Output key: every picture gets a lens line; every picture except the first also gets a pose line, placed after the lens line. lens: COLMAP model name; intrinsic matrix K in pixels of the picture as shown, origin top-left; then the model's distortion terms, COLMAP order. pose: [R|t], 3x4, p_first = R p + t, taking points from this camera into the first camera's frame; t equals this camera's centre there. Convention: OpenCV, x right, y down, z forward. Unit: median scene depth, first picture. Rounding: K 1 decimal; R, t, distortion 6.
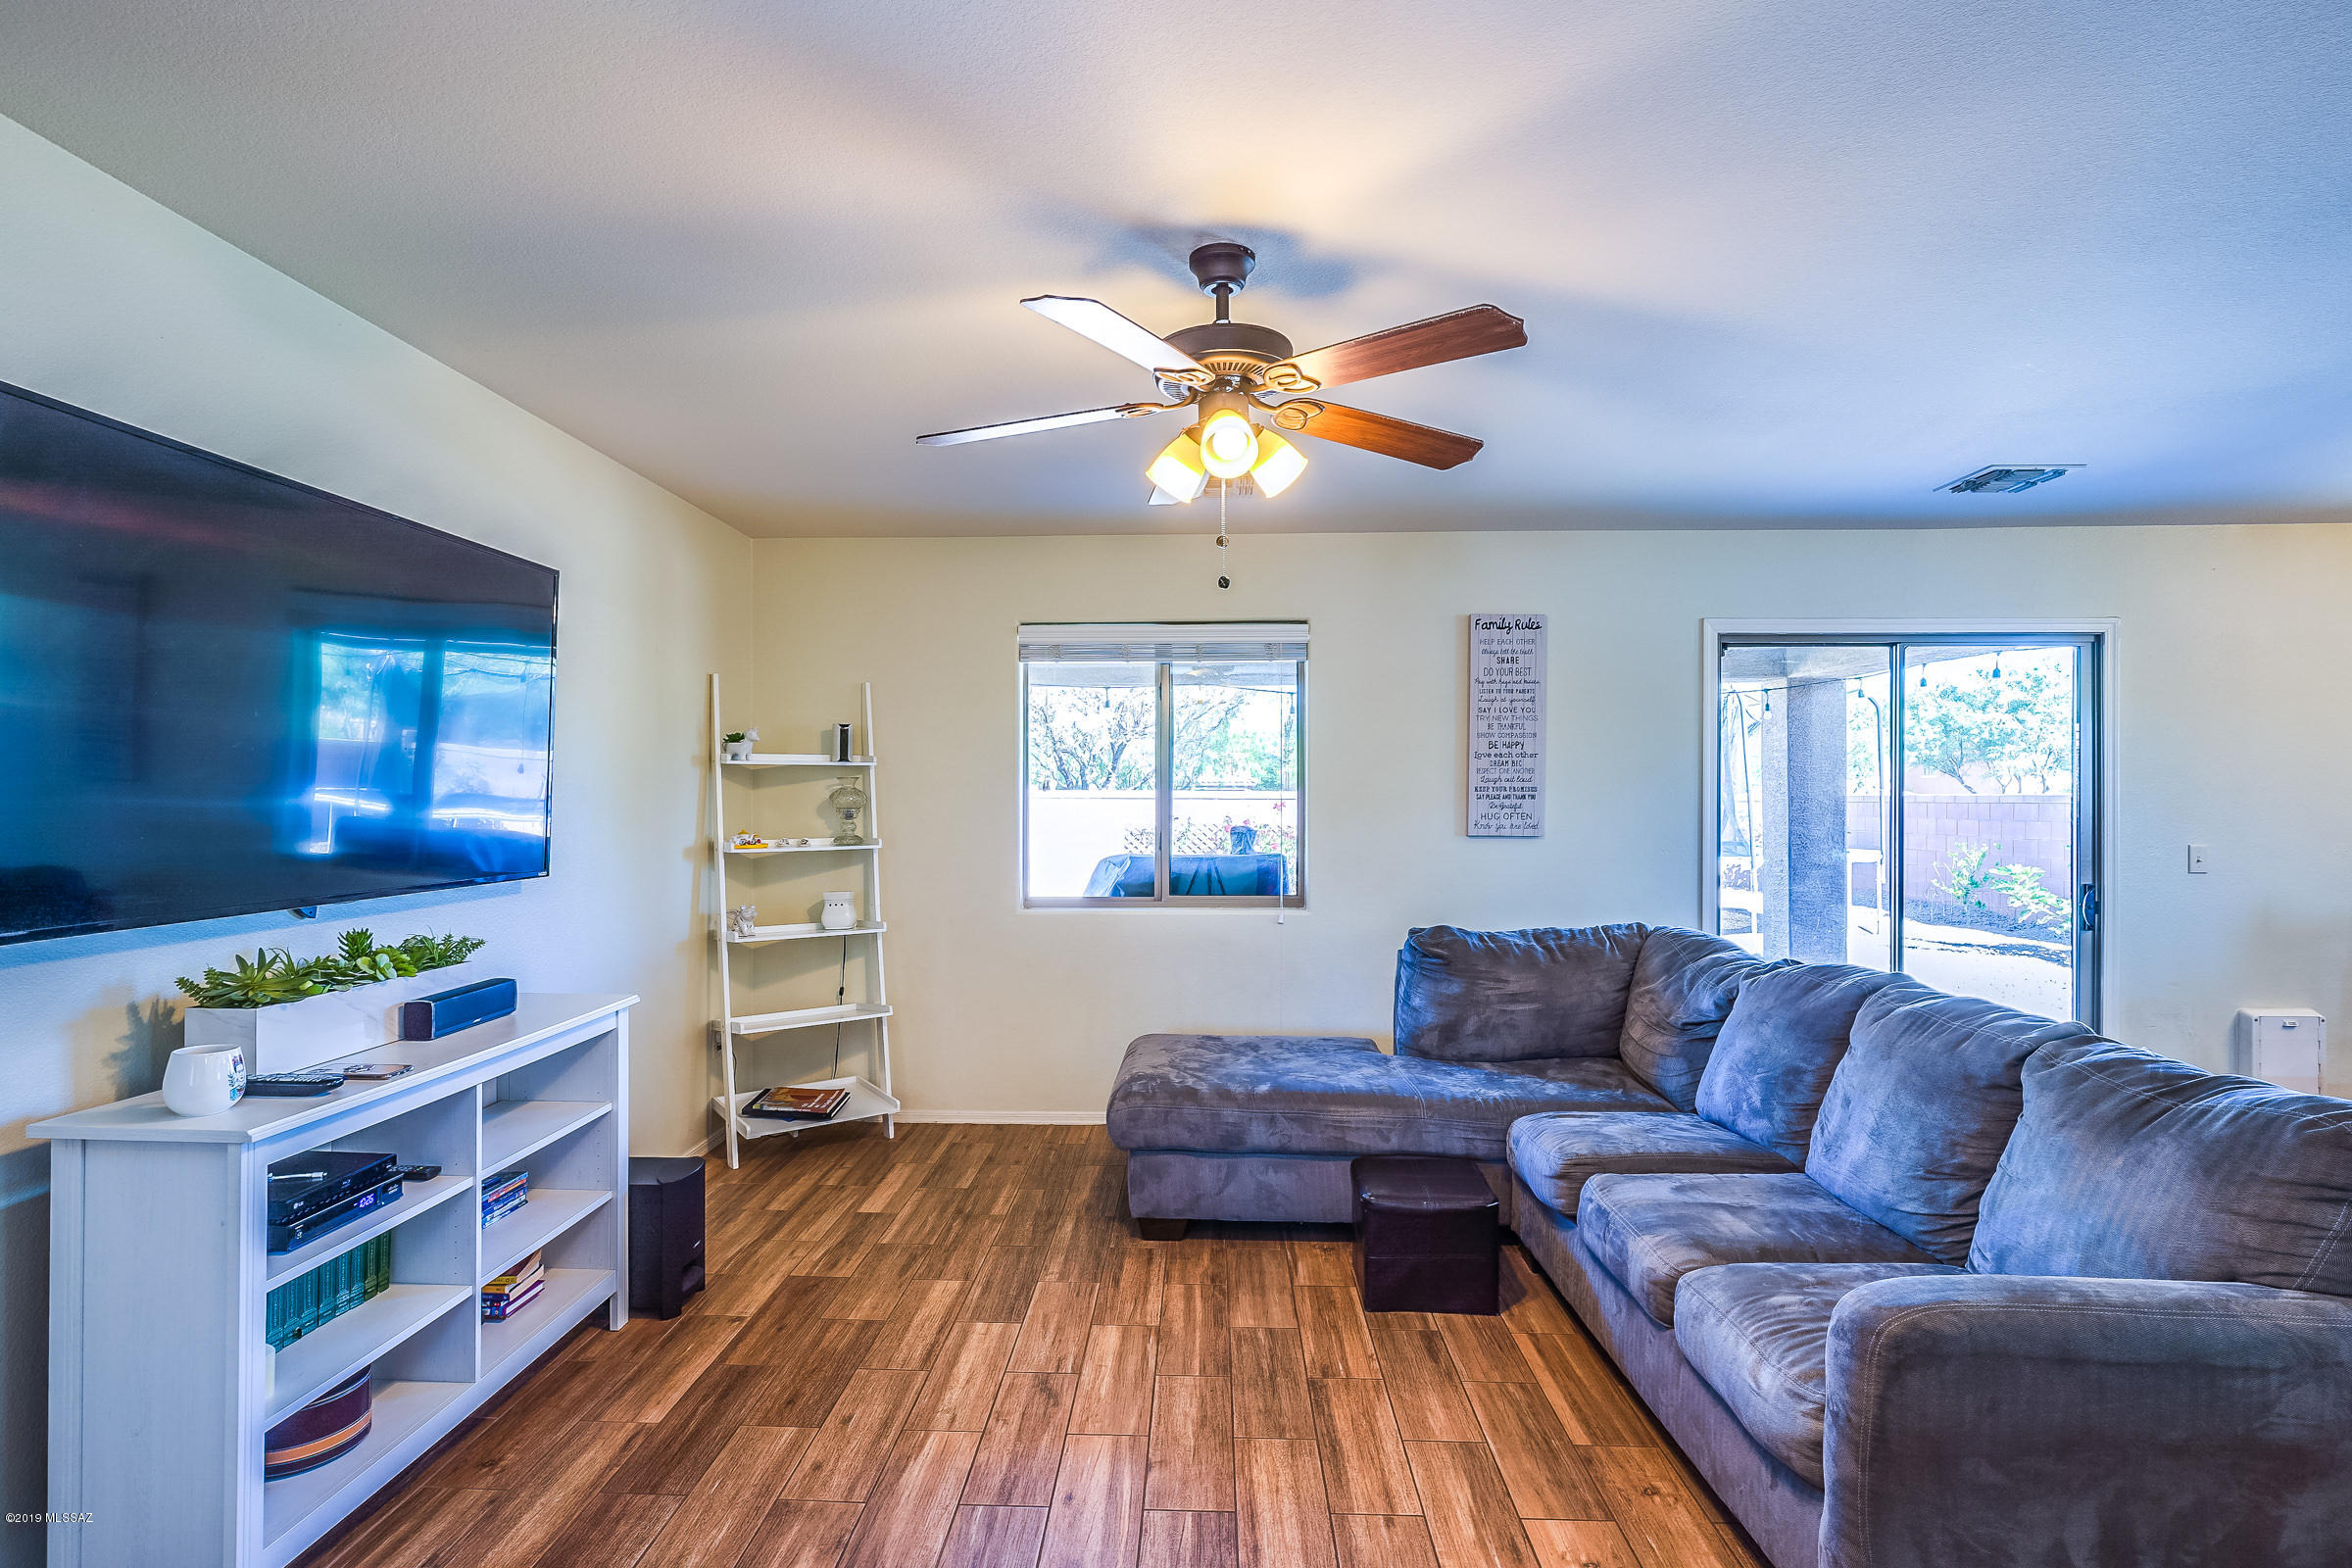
lens RADIAL K [[1131.9, 0, 1162.5], [0, 1131.9, 798.1], [0, 0, 1]] dist [-0.001833, -0.000437]
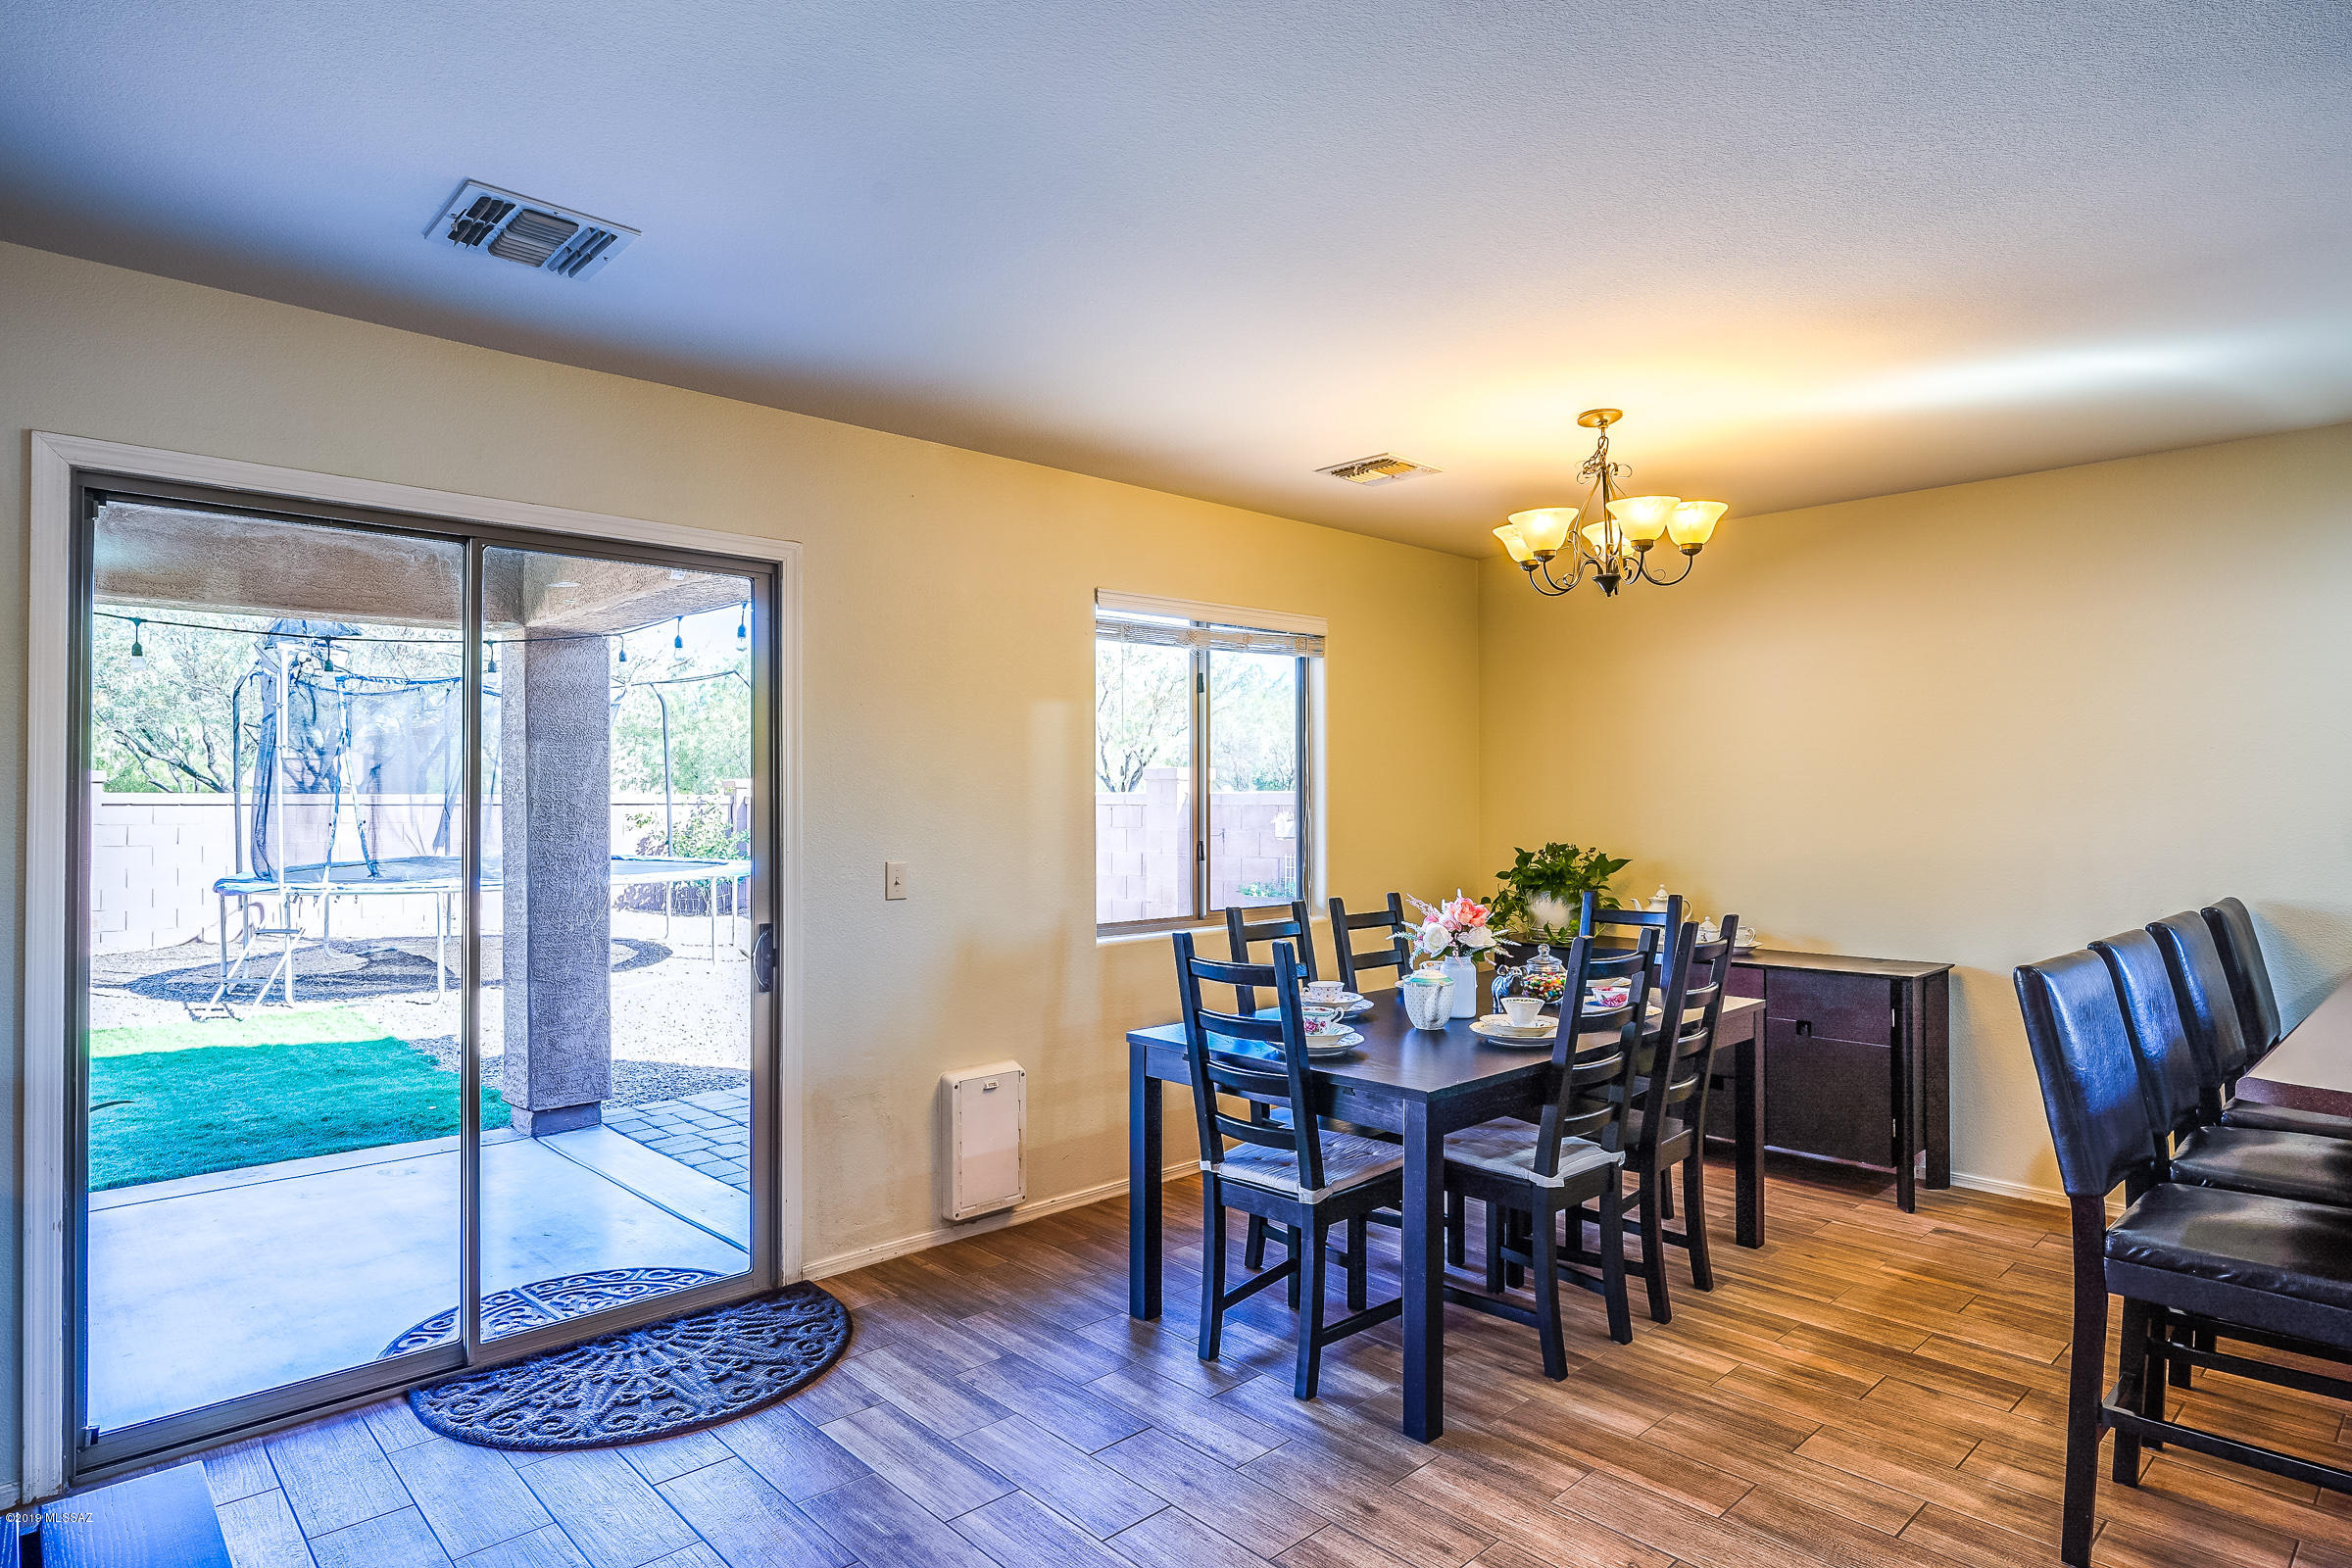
lens RADIAL K [[1275.2, 0, 1168.2], [0, 1275.2, 785.4], [0, 0, 1]] dist [-0.000302, 0.000165]
pose [[0.699431, 0.004869, 0.714684, 0.446538], [0.003070, 0.999947, -0.009817, -0.000256], [-0.714694, 0.009060, 0.699379, 0.286352]]
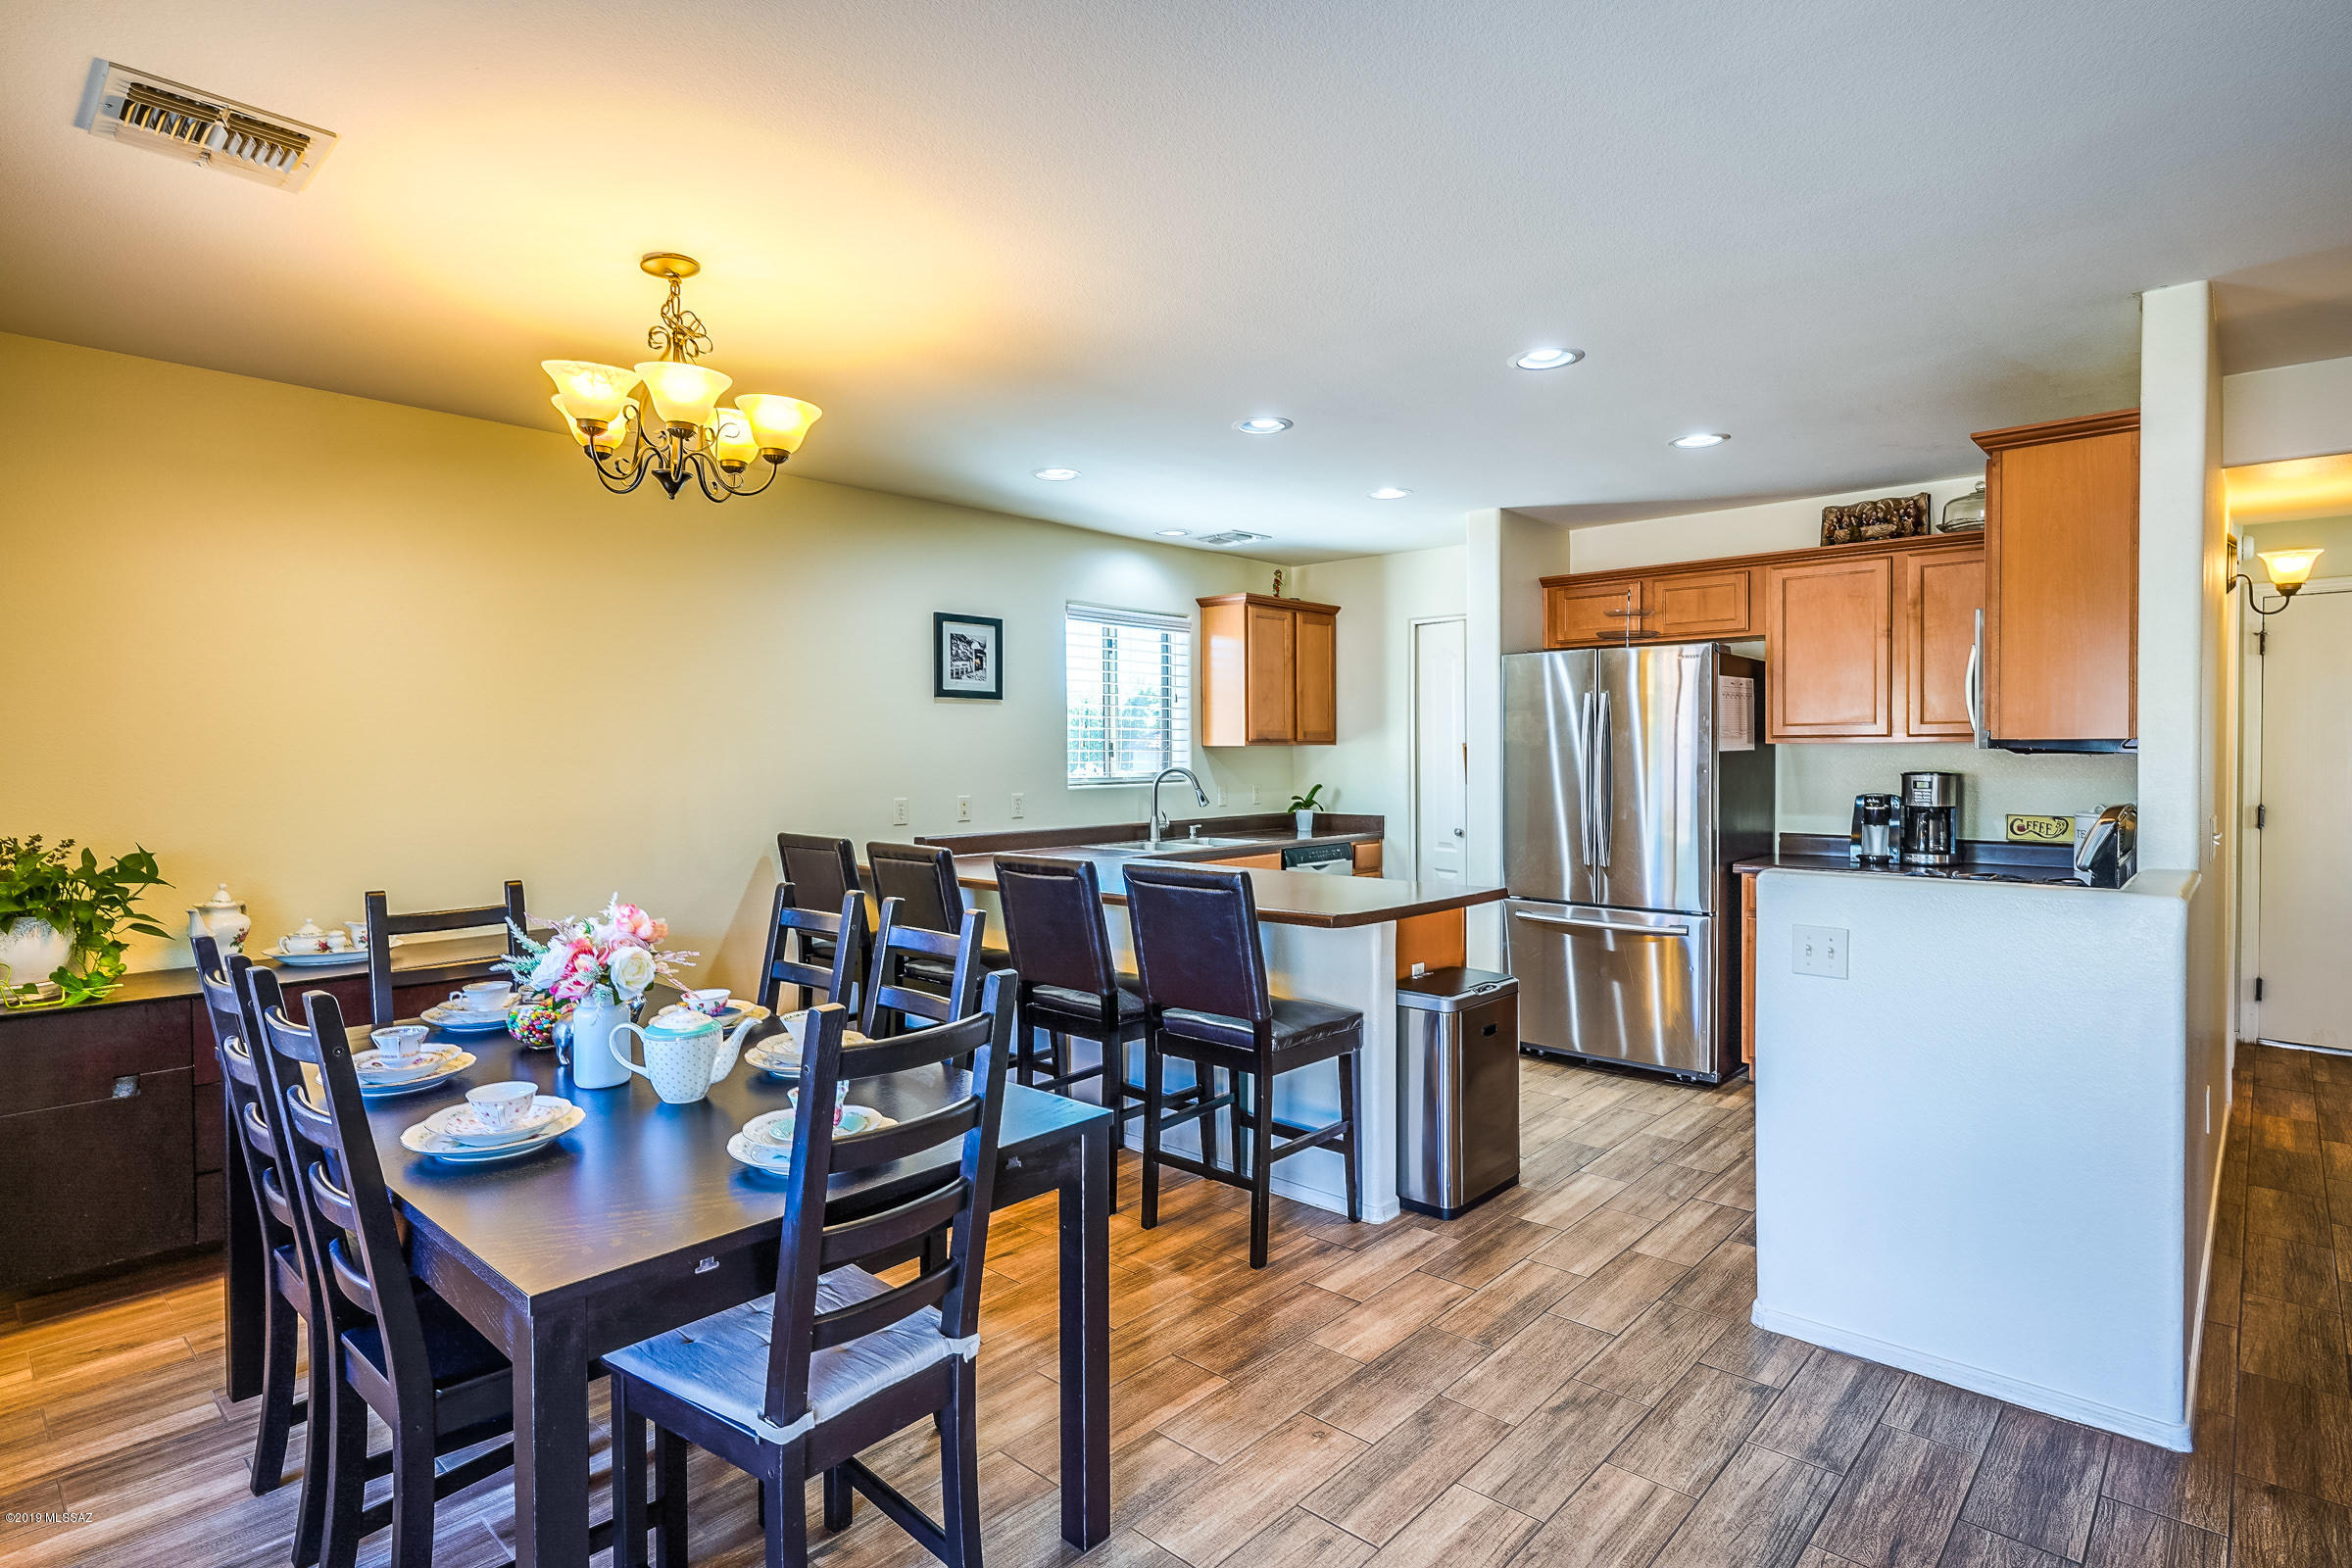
lens RADIAL K [[1199.6, 0, 1217.6], [0, 1199.6, 766.0], [0, 0, 1]] dist [-0.000633, 0.000209]
pose [[-0.780573, -0.005567, 0.625040, 0.636088], [-0.000172, 0.999962, 0.008692, -0.000903], [-0.625065, 0.006677, -0.780544, 0.959258]]
